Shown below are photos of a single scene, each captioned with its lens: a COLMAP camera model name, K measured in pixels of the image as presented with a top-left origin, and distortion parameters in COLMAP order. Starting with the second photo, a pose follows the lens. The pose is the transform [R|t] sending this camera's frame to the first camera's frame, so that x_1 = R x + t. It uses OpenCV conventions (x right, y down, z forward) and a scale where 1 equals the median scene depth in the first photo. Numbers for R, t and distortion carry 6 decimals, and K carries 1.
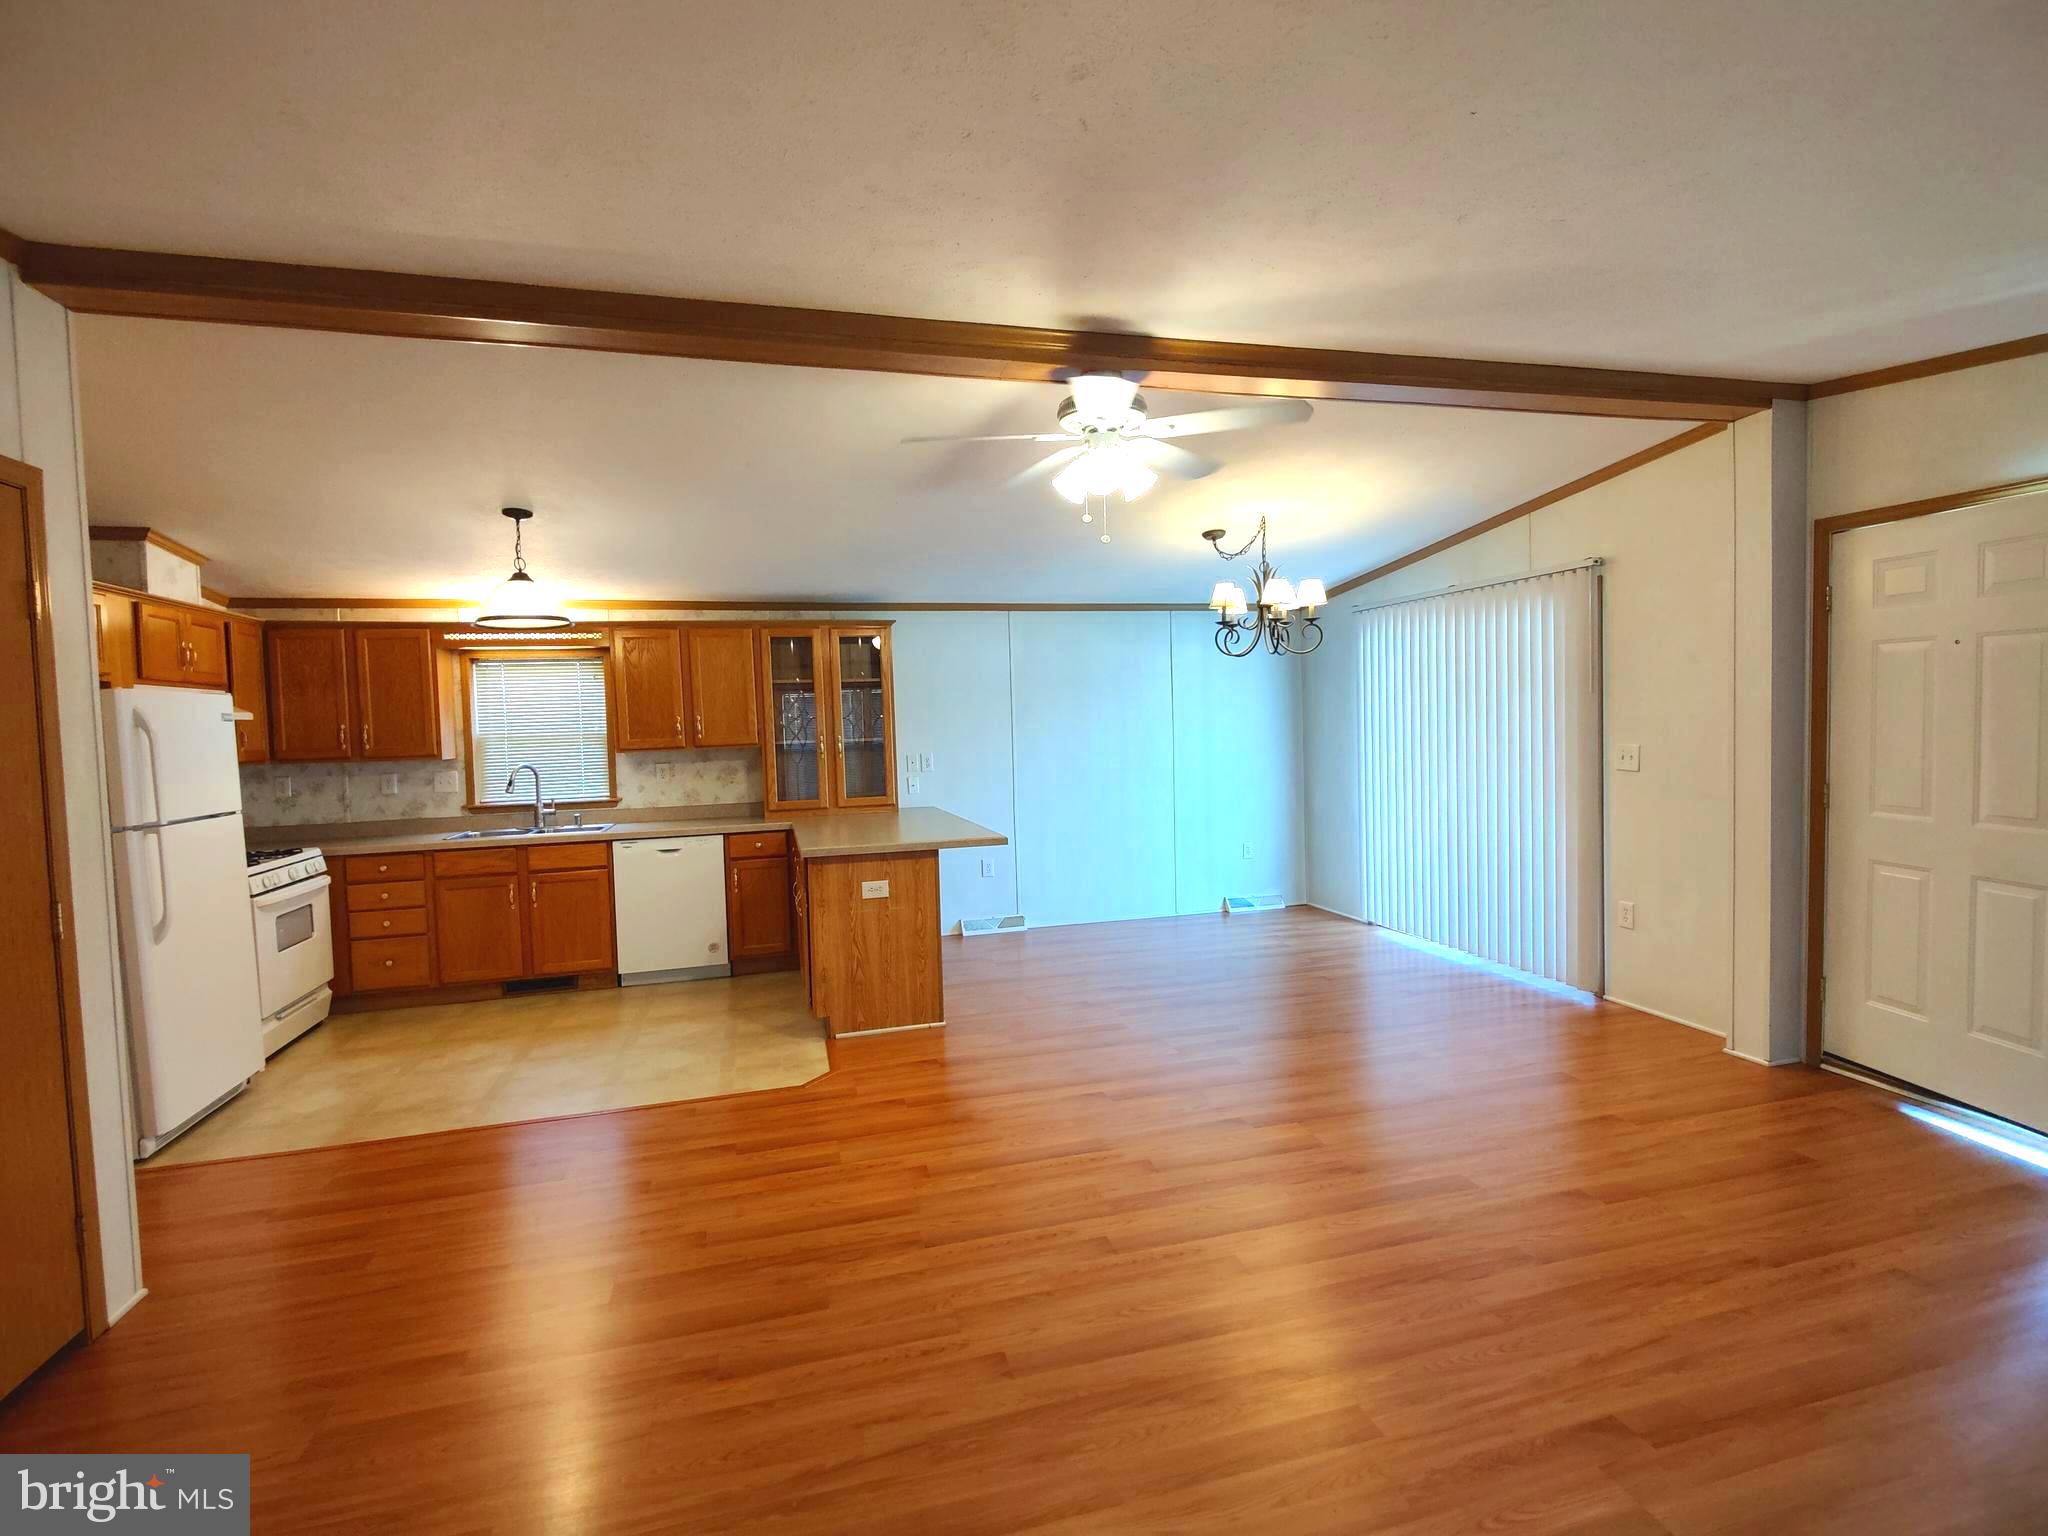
lens RADIAL K [[961.7, 0, 1029.3], [0, 961.7, 761.2], [0, 0, 1]] dist [0.034250, -0.000590]
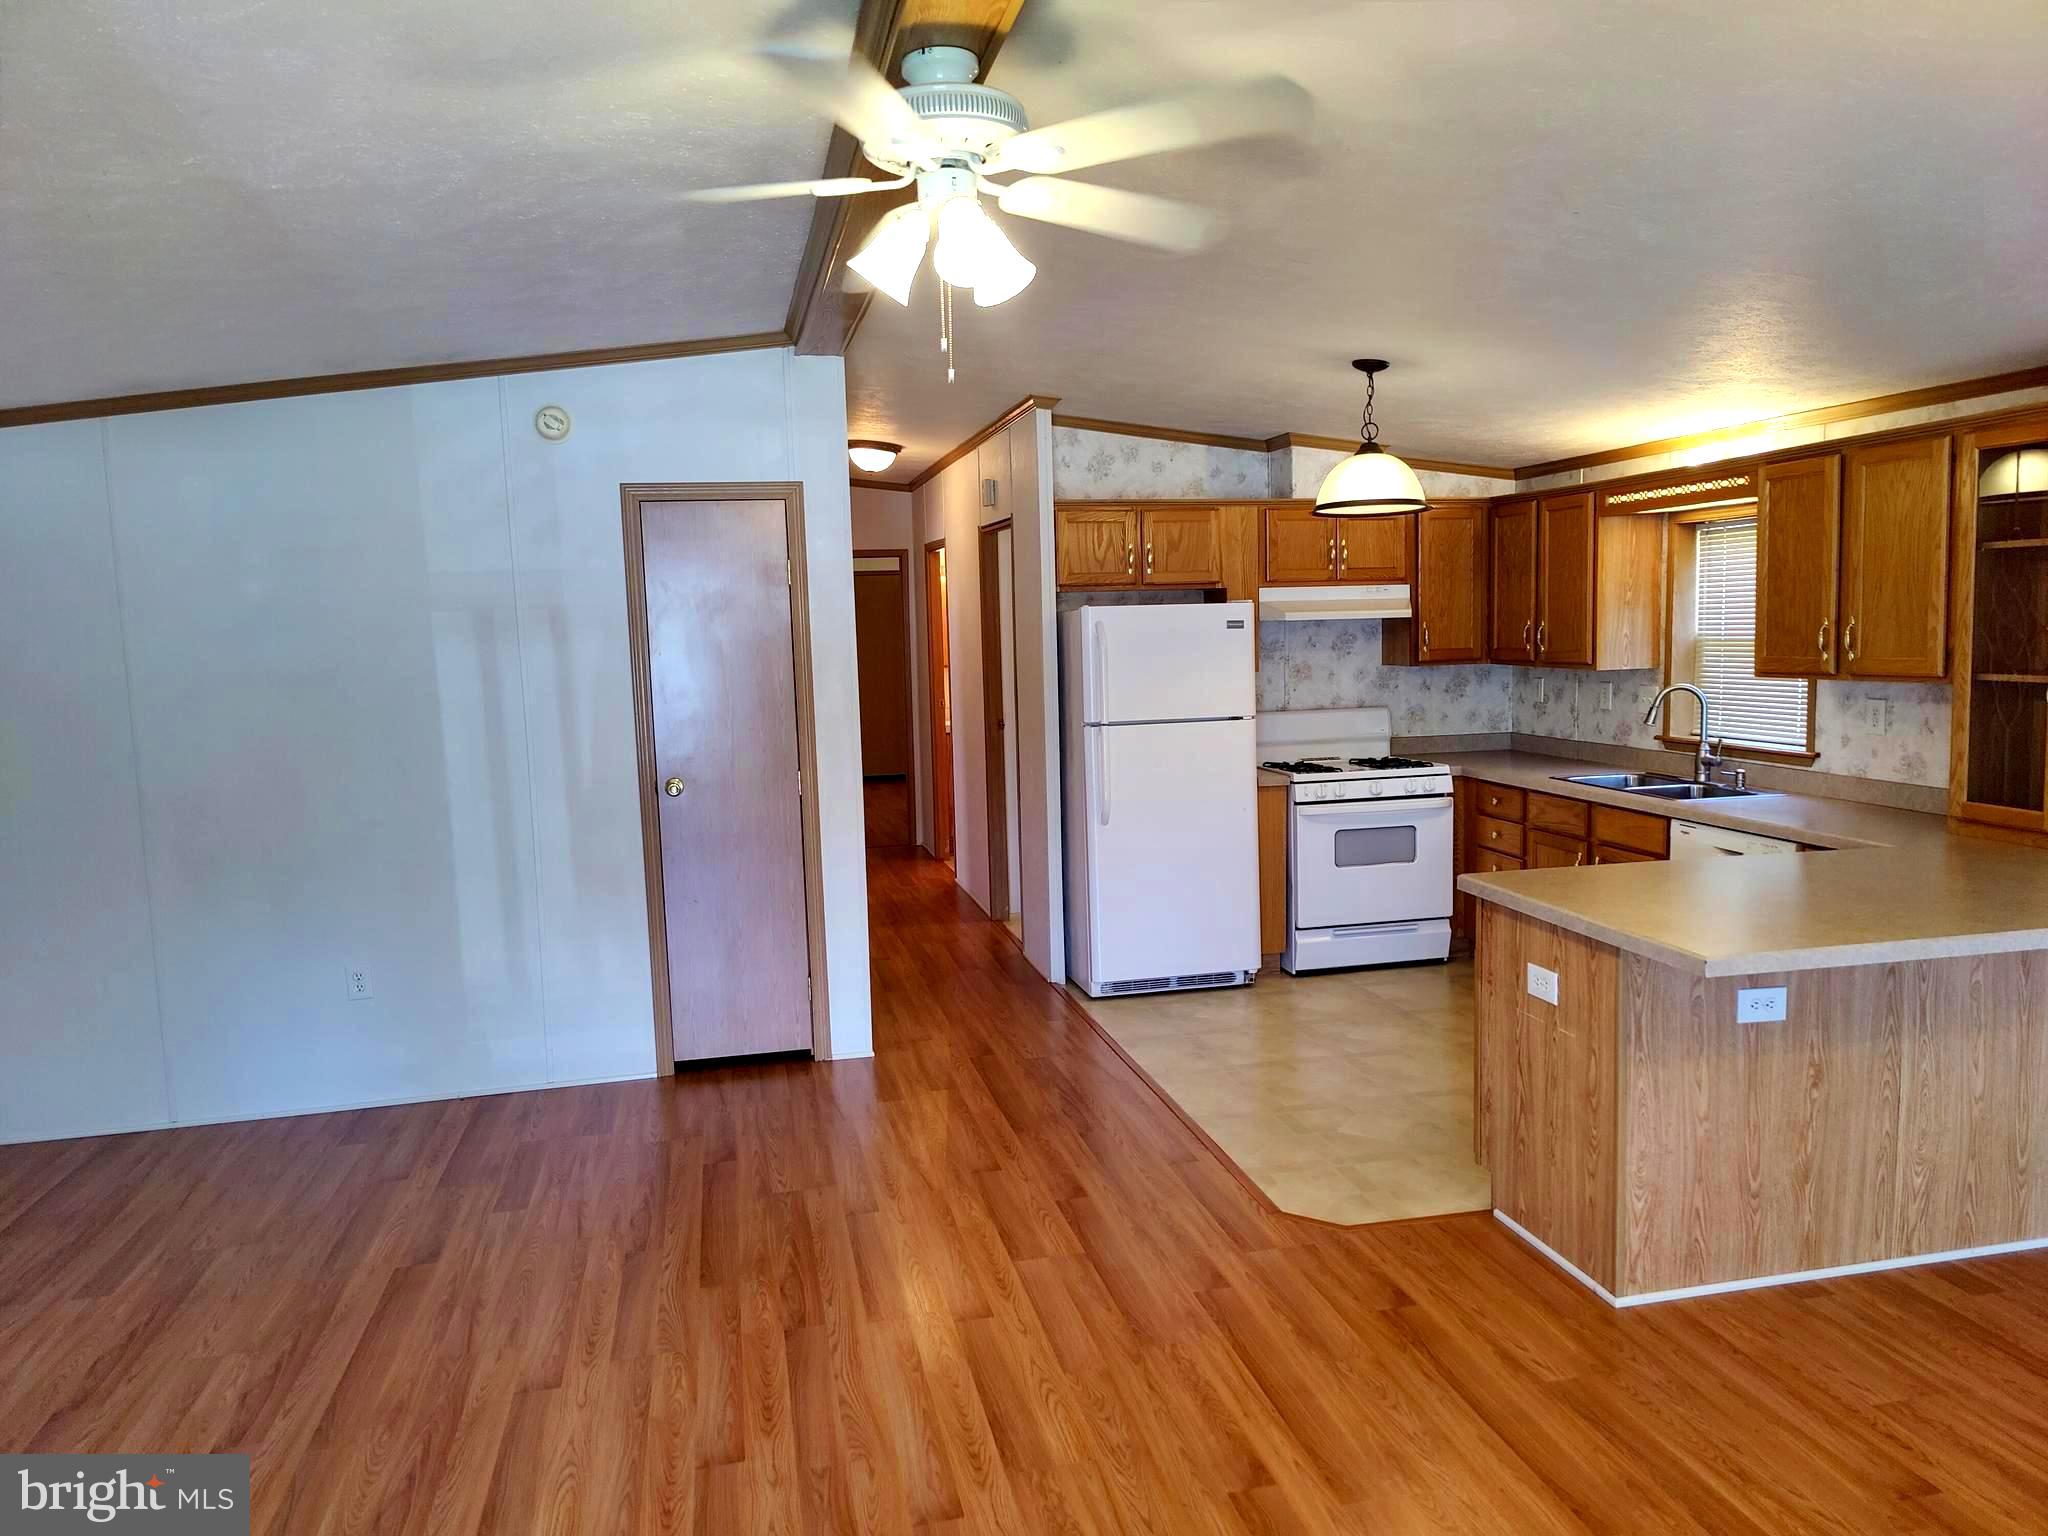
lens RADIAL K [[1440.5, 0, 1018.0], [0, 1440.5, 769.7], [0, 0, 1]] dist [0.013198, -0.004920]
pose [[-0.060637, 0.137788, -0.988604, 0.517525], [-0.011323, 0.990268, 0.138714, -0.074070], [0.998096, 0.019605, -0.058486, 0.630625]]
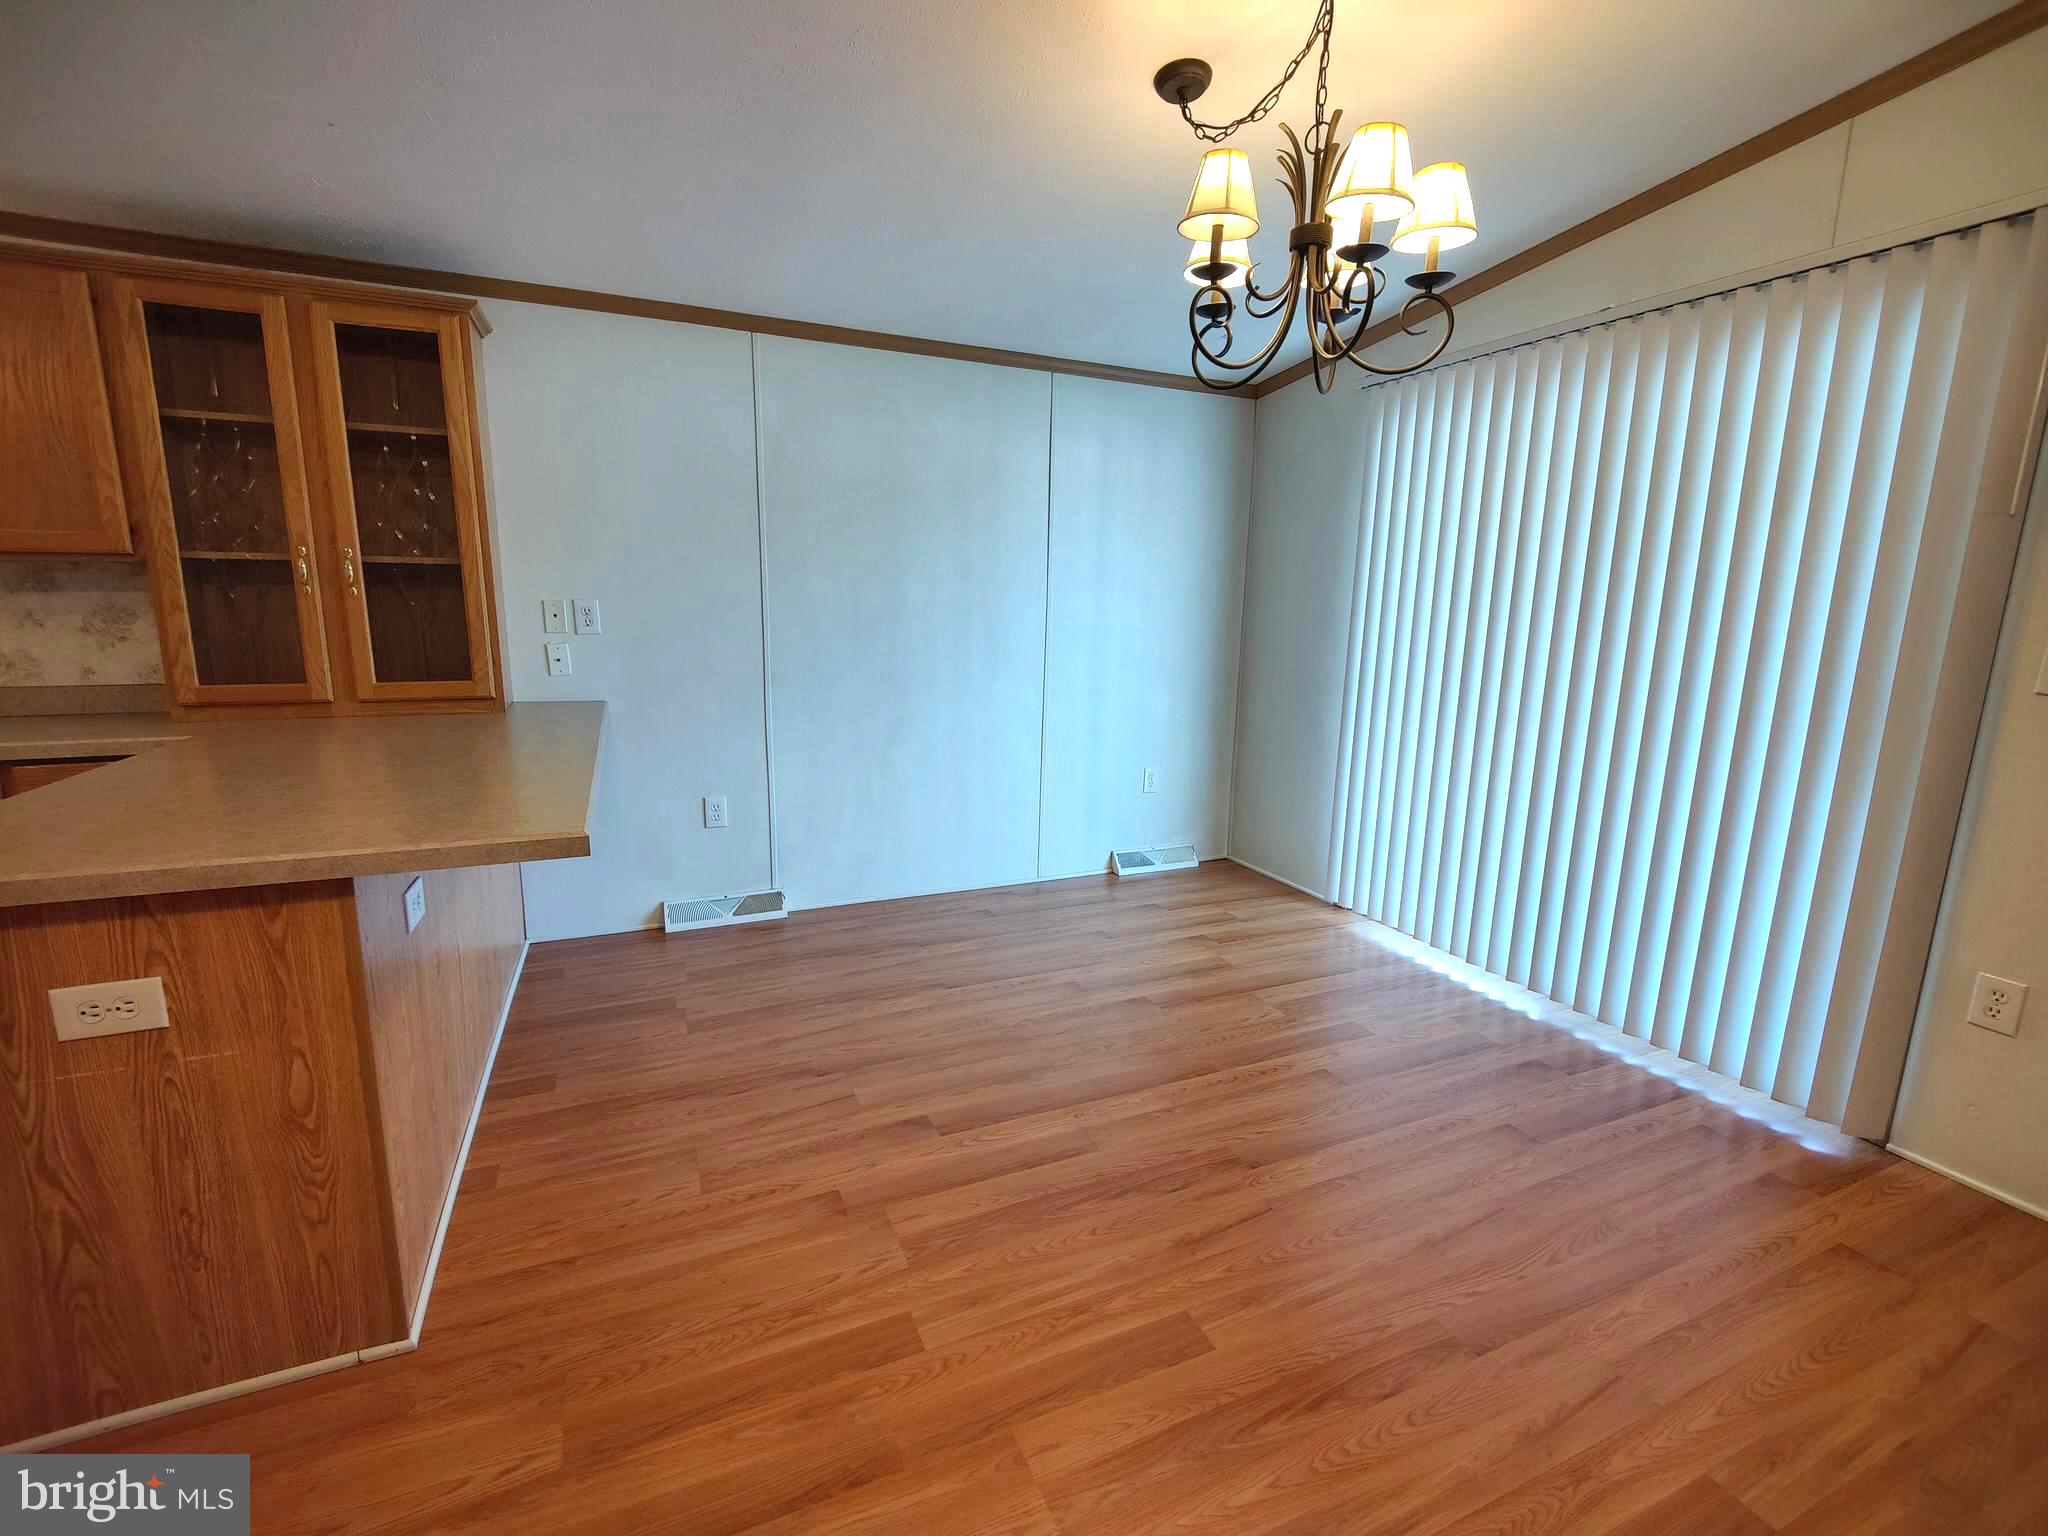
lens RADIAL K [[885.7, 0, 1027.3], [0, 885.7, 761.1], [0, 0, 1]] dist [-0.004295, -0.001988]
pose [[0.987843, 0.022503, 0.153818, 0.070895], [-0.043943, 0.989535, 0.137440, 0.002713], [-0.149116, -0.142528, 0.978494, 0.576553]]
